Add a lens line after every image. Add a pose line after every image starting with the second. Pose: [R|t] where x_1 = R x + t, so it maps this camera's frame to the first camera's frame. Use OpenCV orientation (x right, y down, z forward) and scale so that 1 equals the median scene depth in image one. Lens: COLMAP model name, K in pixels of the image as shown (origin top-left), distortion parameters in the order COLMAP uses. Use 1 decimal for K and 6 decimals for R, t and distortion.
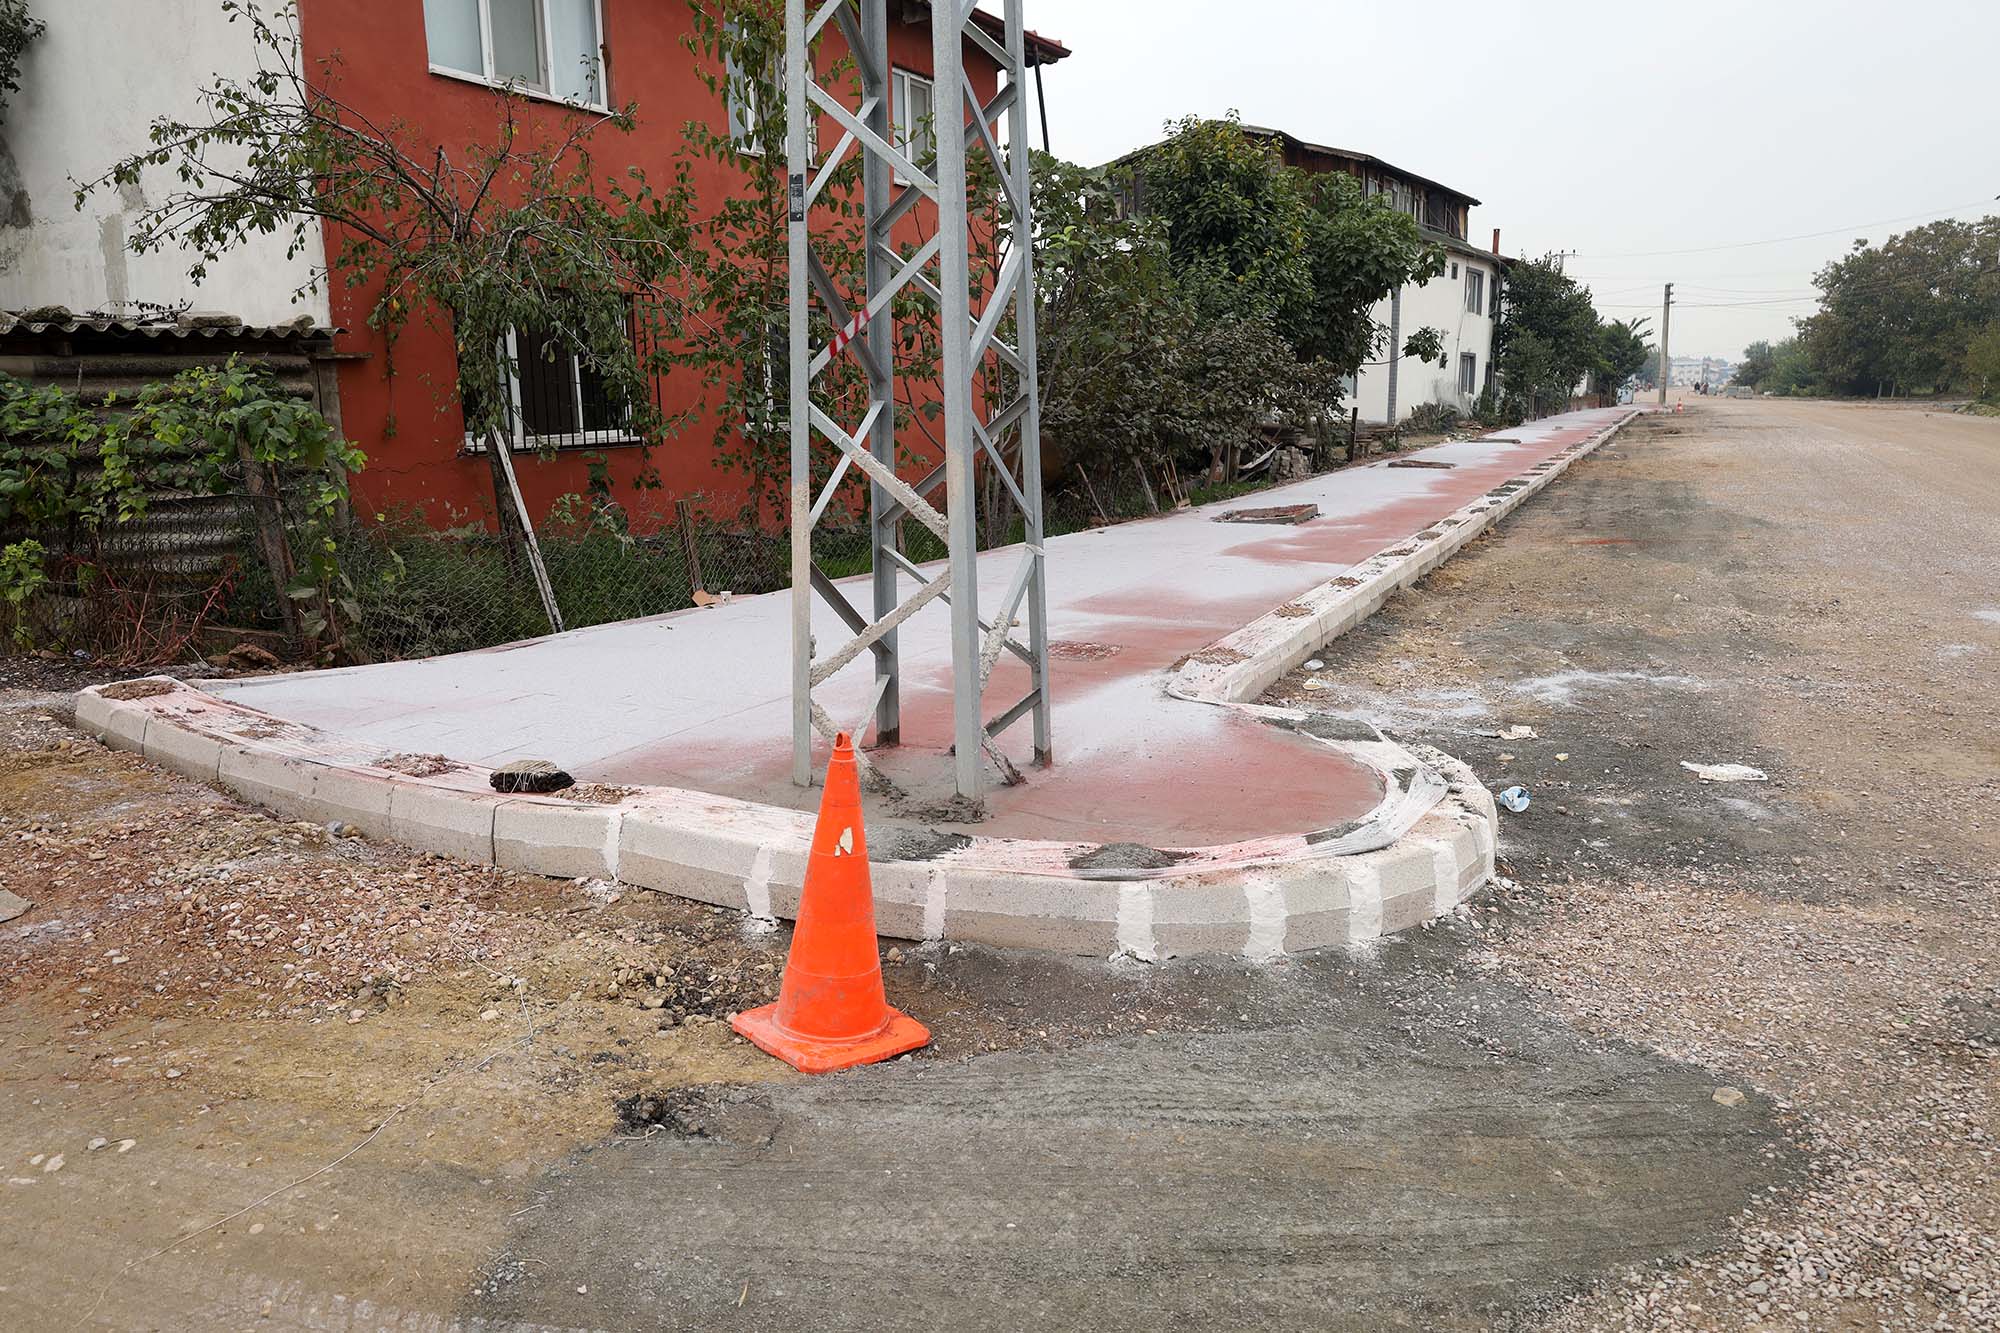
lens RADIAL K [[1542.3, 0, 1000.0], [0, 1542.3, 666.5], [0, 0, 1]] dist [0.049947, 0.000866]
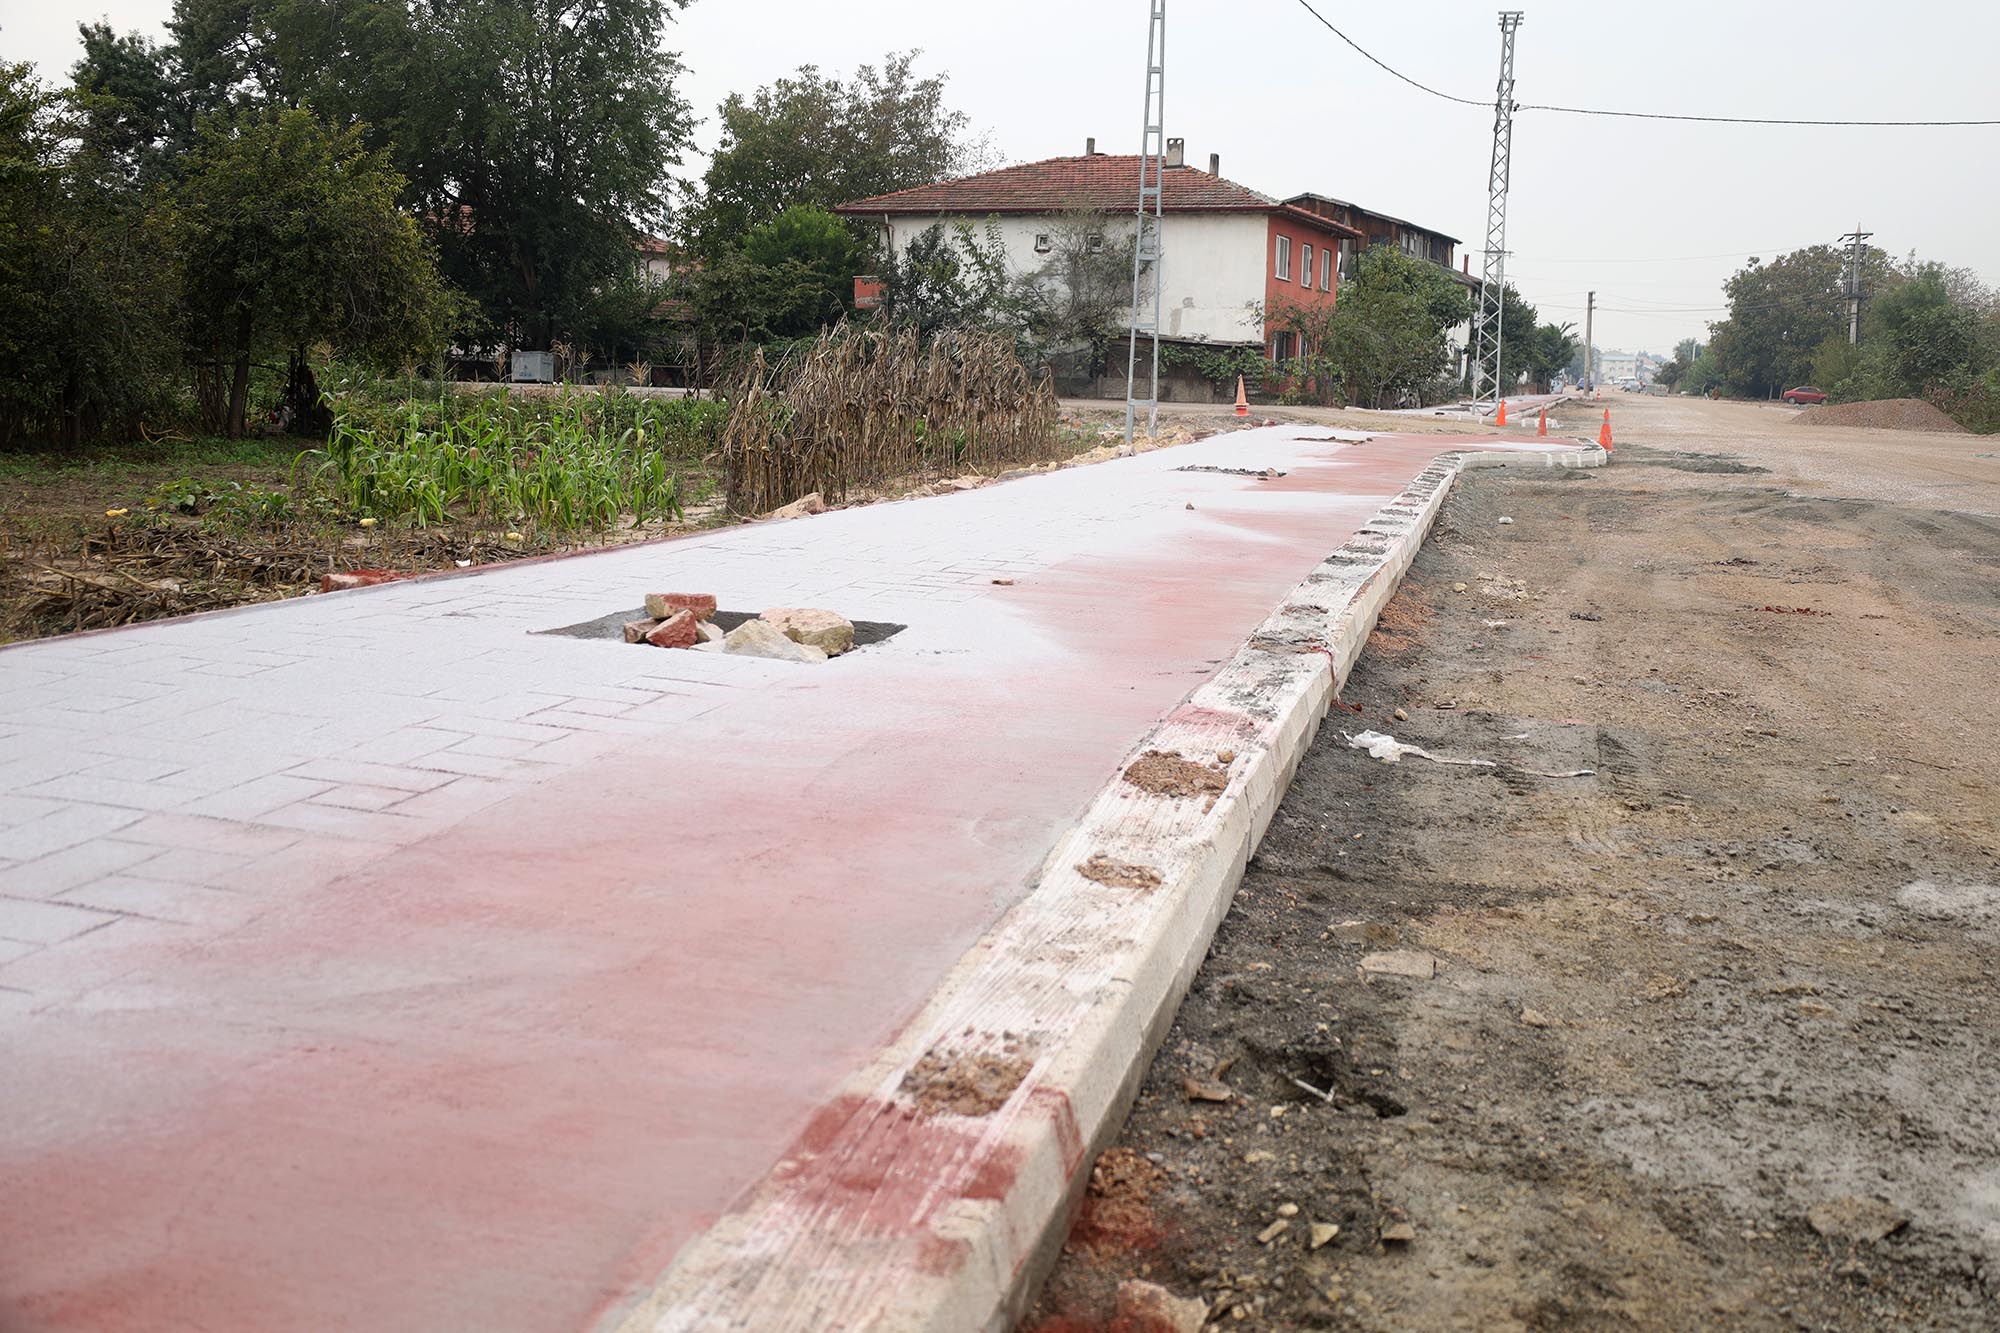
lens RADIAL K [[2547.9, 0, 1000.0], [0, 2547.9, 666.5], [0, 0, 1]] dist [-0.000478, -0.000230]
pose [[0.985456, 0.020760, 0.168658, -0.271169], [-0.011287, 0.998314, -0.056933, 0.123562], [-0.169556, 0.054201, 0.984029, -0.659461]]
